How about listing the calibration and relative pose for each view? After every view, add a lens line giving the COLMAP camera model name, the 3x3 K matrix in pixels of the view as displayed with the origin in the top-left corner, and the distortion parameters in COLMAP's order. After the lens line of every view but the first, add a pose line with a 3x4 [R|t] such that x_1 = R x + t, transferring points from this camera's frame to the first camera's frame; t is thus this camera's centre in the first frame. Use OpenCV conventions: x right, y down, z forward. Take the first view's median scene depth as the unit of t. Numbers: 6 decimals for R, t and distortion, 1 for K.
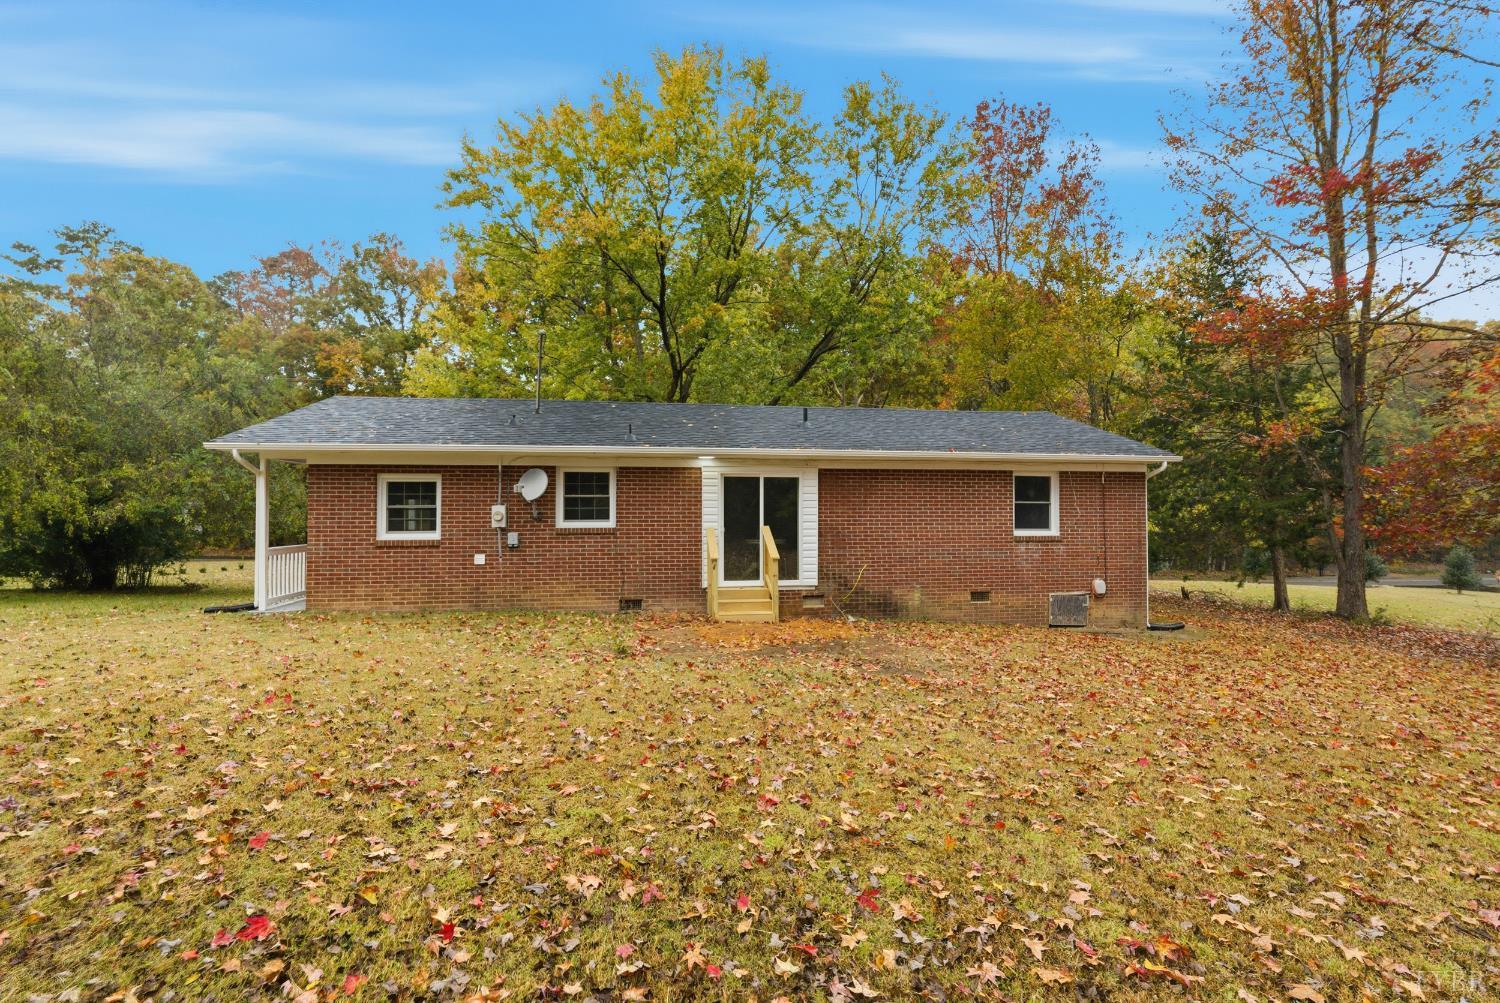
lens RADIAL K [[666.4, 0, 752.1], [0, 666.4, 503.1], [0, 0, 1]] dist [-0.002365, 0.000039]
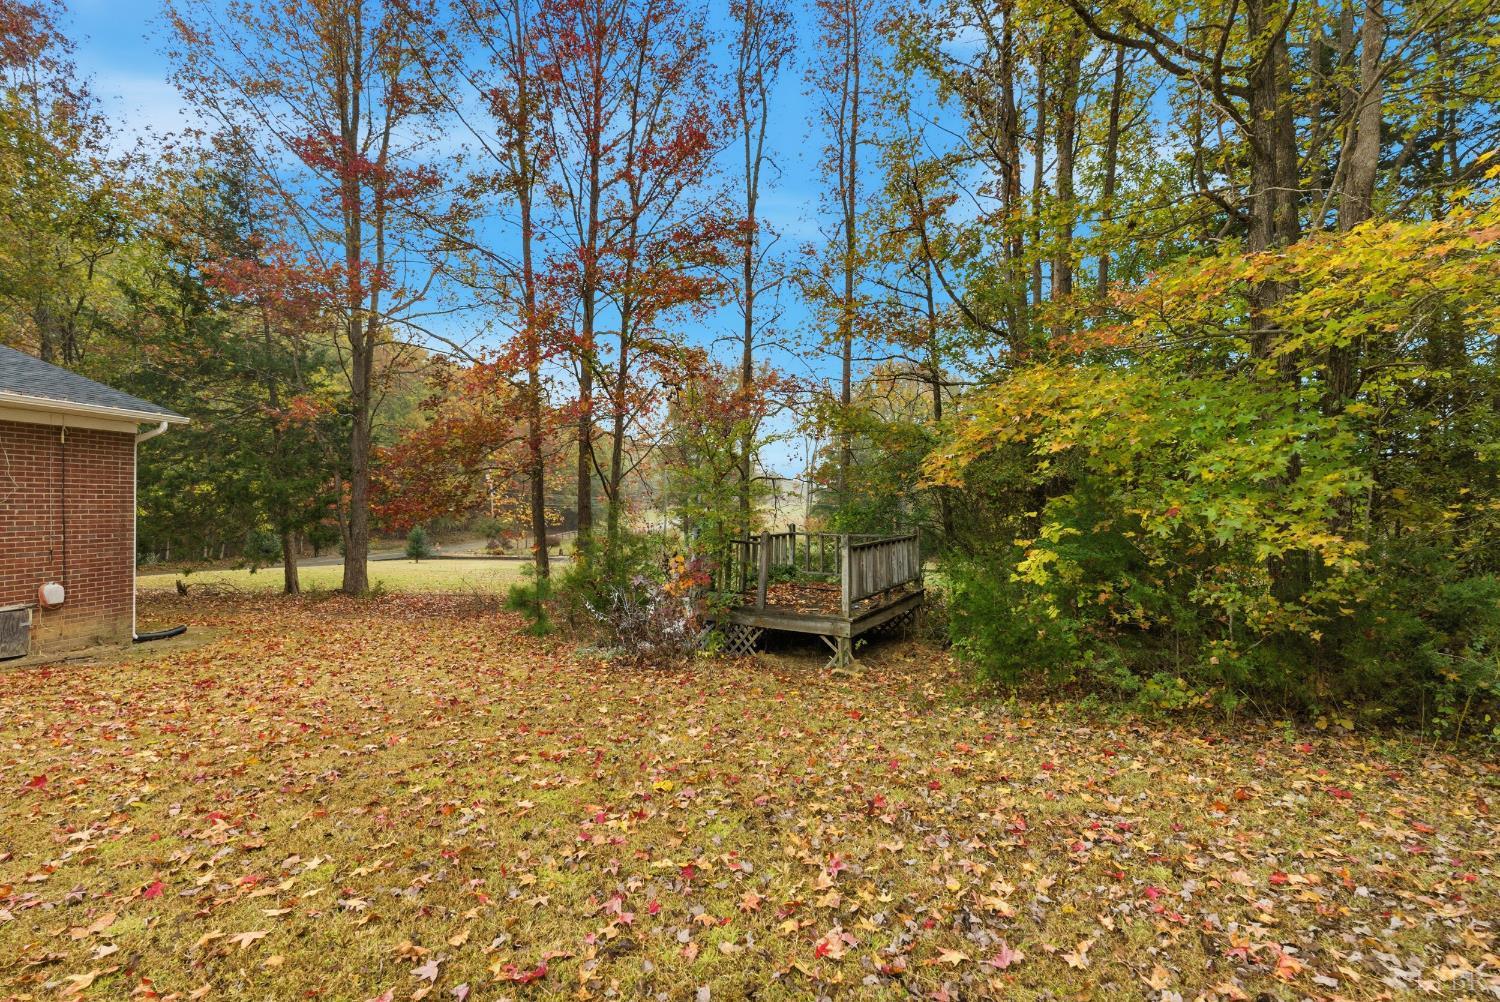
lens RADIAL K [[666.4, 0, 752.1], [0, 666.4, 502.6], [0, 0, 1]] dist [-0.002365, 0.000039]
pose [[0.274345, 0.004370, 0.961621, 0.059316], [-0.023491, 0.999722, 0.002159, 0.012800], [-0.961344, -0.023182, 0.274371, 0.119718]]
